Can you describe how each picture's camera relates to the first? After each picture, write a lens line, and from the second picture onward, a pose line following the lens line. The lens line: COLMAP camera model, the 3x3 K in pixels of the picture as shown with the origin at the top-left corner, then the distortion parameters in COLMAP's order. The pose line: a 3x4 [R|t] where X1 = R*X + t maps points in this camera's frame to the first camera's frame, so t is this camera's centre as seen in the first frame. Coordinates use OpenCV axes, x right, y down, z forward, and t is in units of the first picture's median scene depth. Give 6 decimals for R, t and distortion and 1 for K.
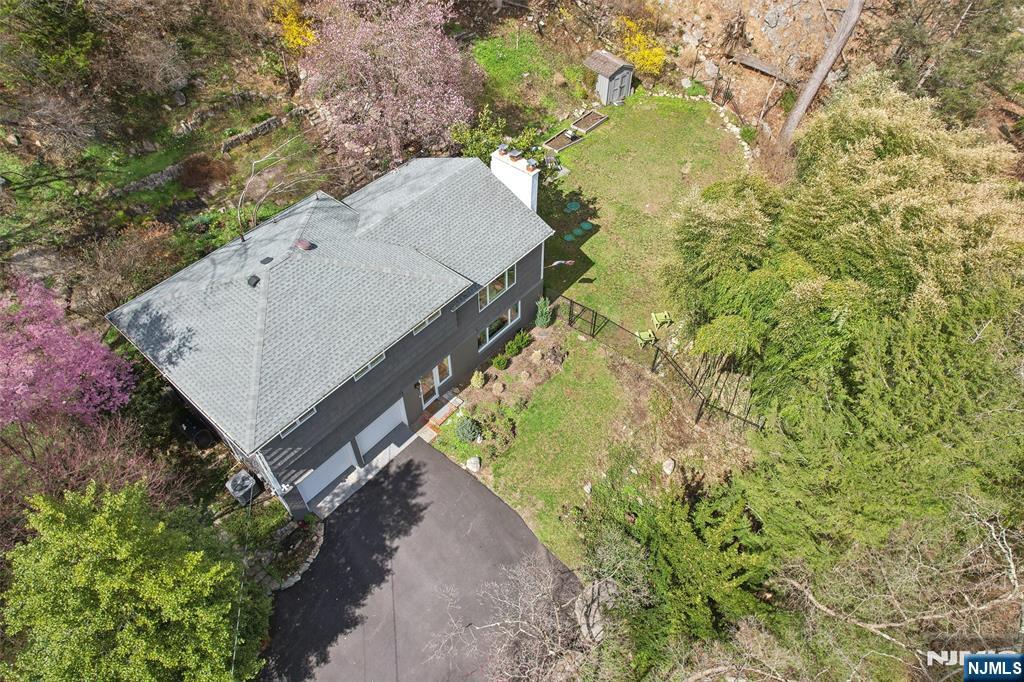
lens RADIAL K [[669.3, 0, 512.0], [0, 669.3, 341.0], [0, 0, 1]] dist [-0.082524, 0.125481]
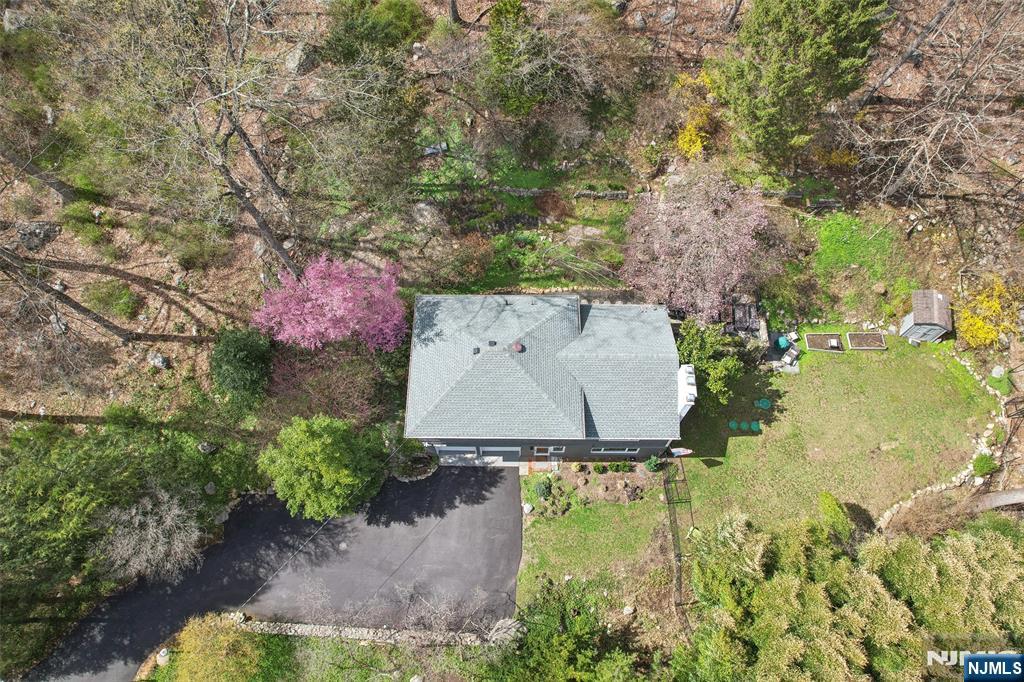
lens RADIAL K [[669.3, 0, 512.0], [0, 669.3, 341.0], [0, 0, 1]] dist [-0.082524, 0.125481]
pose [[0.649293, 0.688720, -0.322618, 0.123133], [-0.582807, 0.723109, 0.370741, -0.531238], [0.488625, -0.052695, 0.870901, -0.263946]]
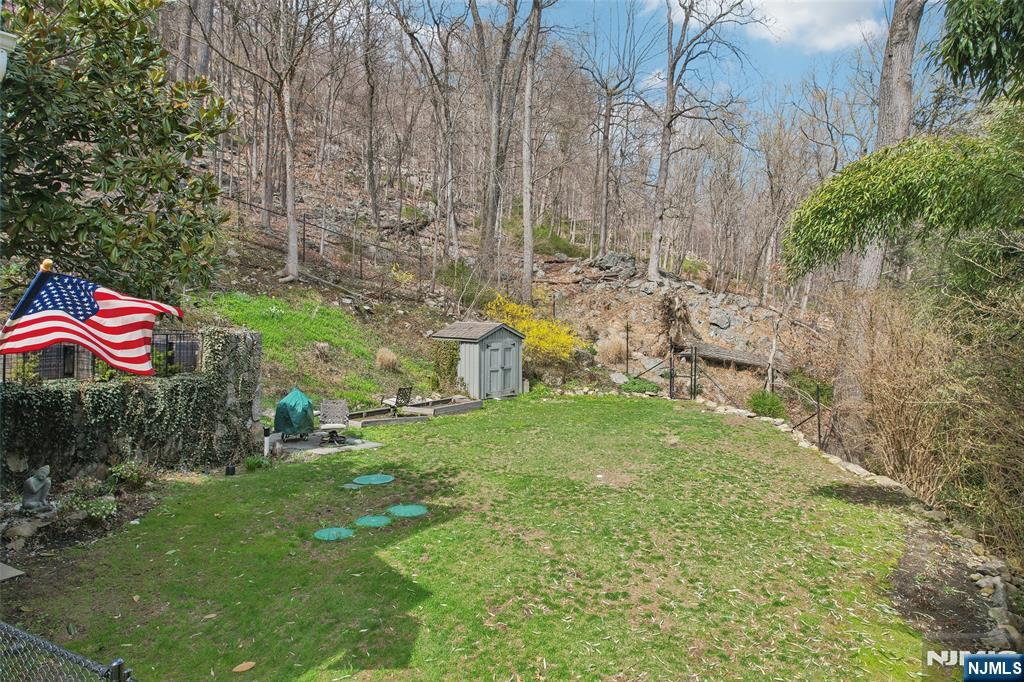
lens RADIAL K [[669.3, 0, 512.0], [0, 669.3, 341.0], [0, 0, 1]] dist [-0.082524, 0.125481]
pose [[0.990521, -0.001982, 0.137345, 0.135238], [0.102213, 0.678604, -0.727357, -0.006369], [-0.091761, 0.734501, 0.672375, 0.865161]]
